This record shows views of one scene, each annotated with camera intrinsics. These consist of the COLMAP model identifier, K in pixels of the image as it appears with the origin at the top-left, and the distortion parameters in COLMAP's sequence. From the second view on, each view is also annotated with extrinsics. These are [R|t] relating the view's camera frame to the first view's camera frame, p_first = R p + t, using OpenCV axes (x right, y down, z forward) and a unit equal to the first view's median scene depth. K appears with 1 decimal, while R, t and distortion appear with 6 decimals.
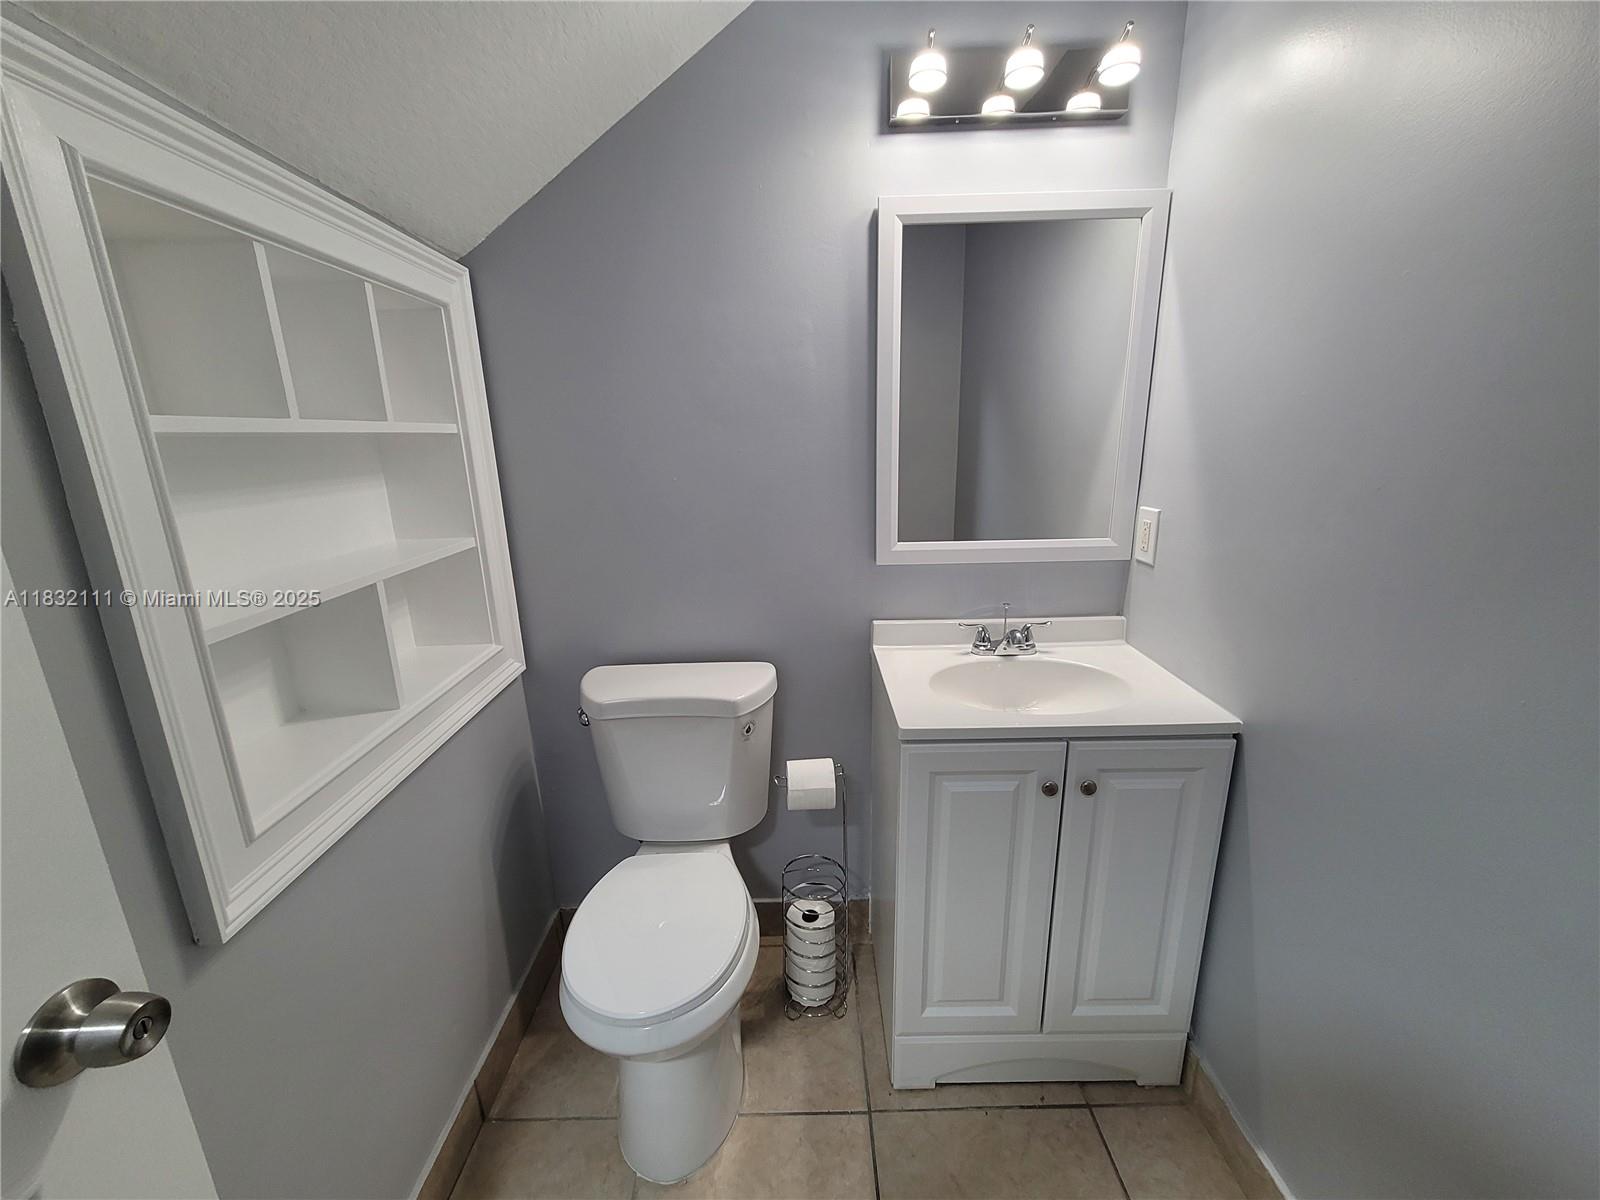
lens RADIAL K [[658.1, 0, 799.4], [0, 658.1, 601.3], [0, 0, 1]] dist [-0.005884, 0.002762]
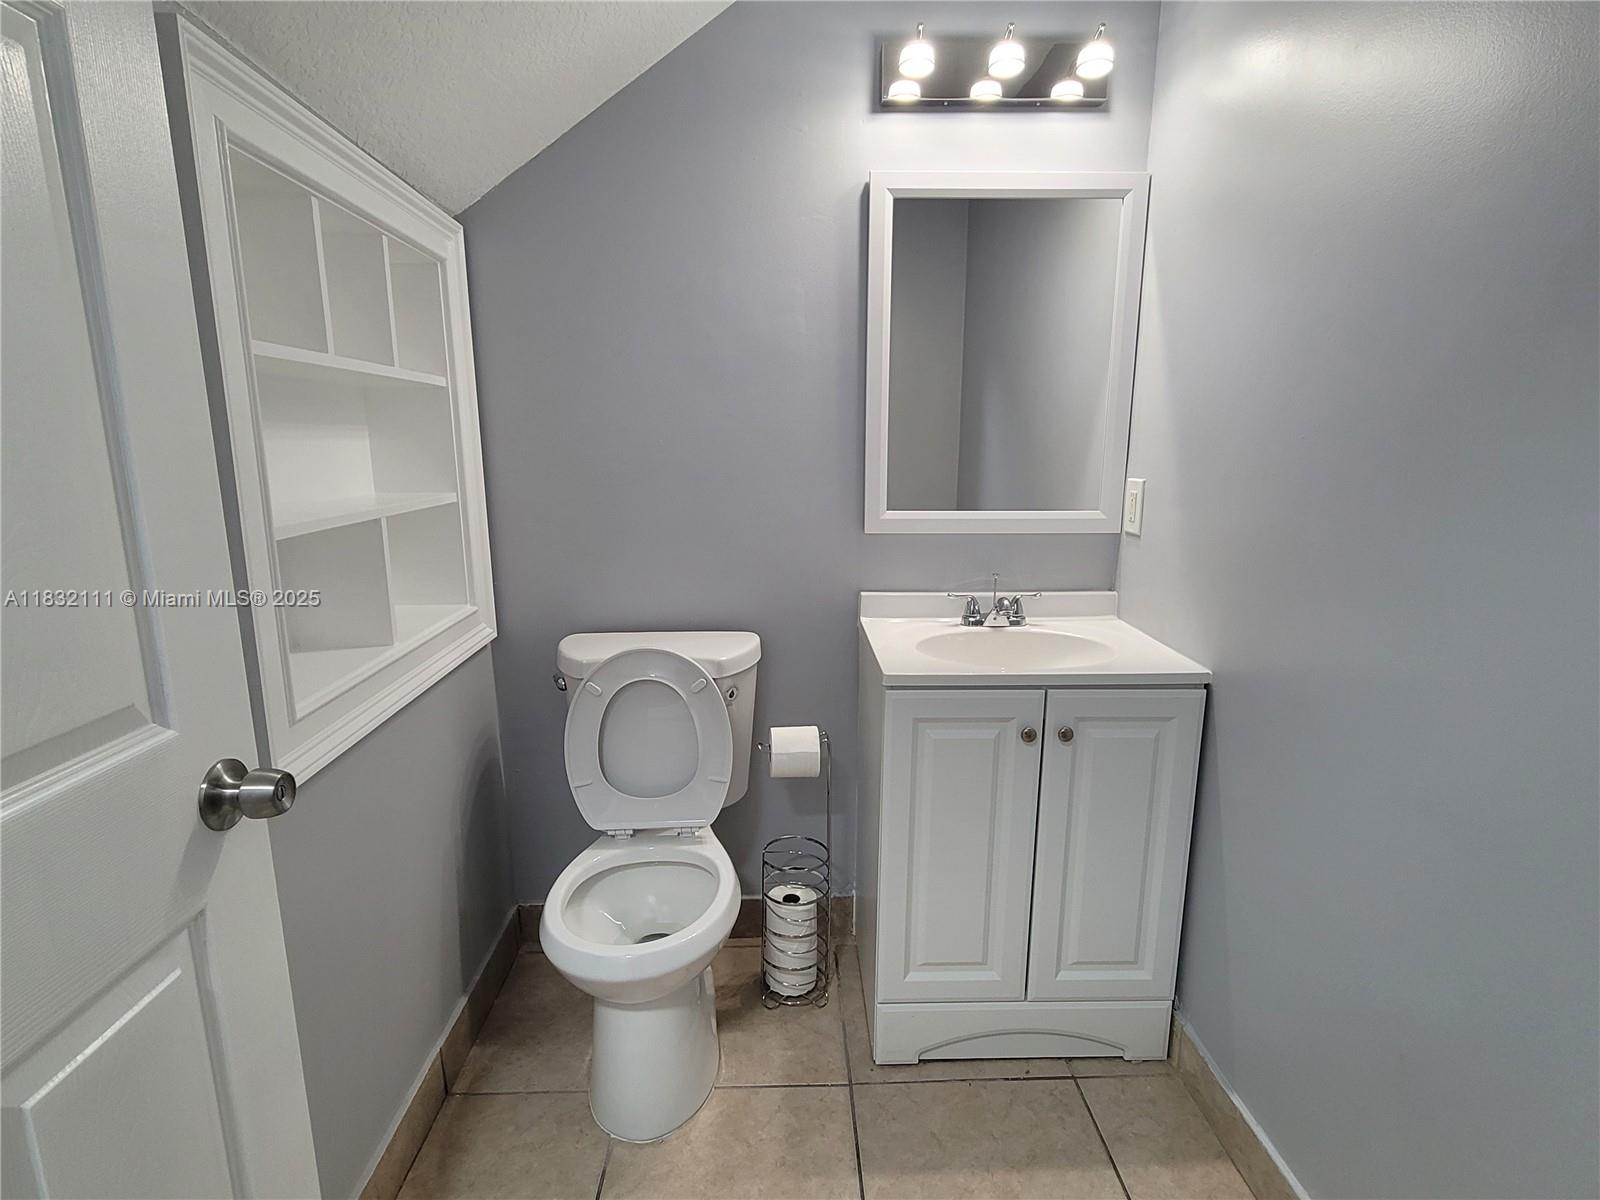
lens RADIAL K [[823.6, 0, 798.6], [0, 823.6, 598.6], [0, 0, 1]] dist [-0.003203, 0.000078]
pose [[0.999408, 0.017844, 0.029409, -0.017770], [-0.016097, 0.998152, -0.058597, 0.131485], [-0.030400, 0.058089, 0.997848, -0.245744]]
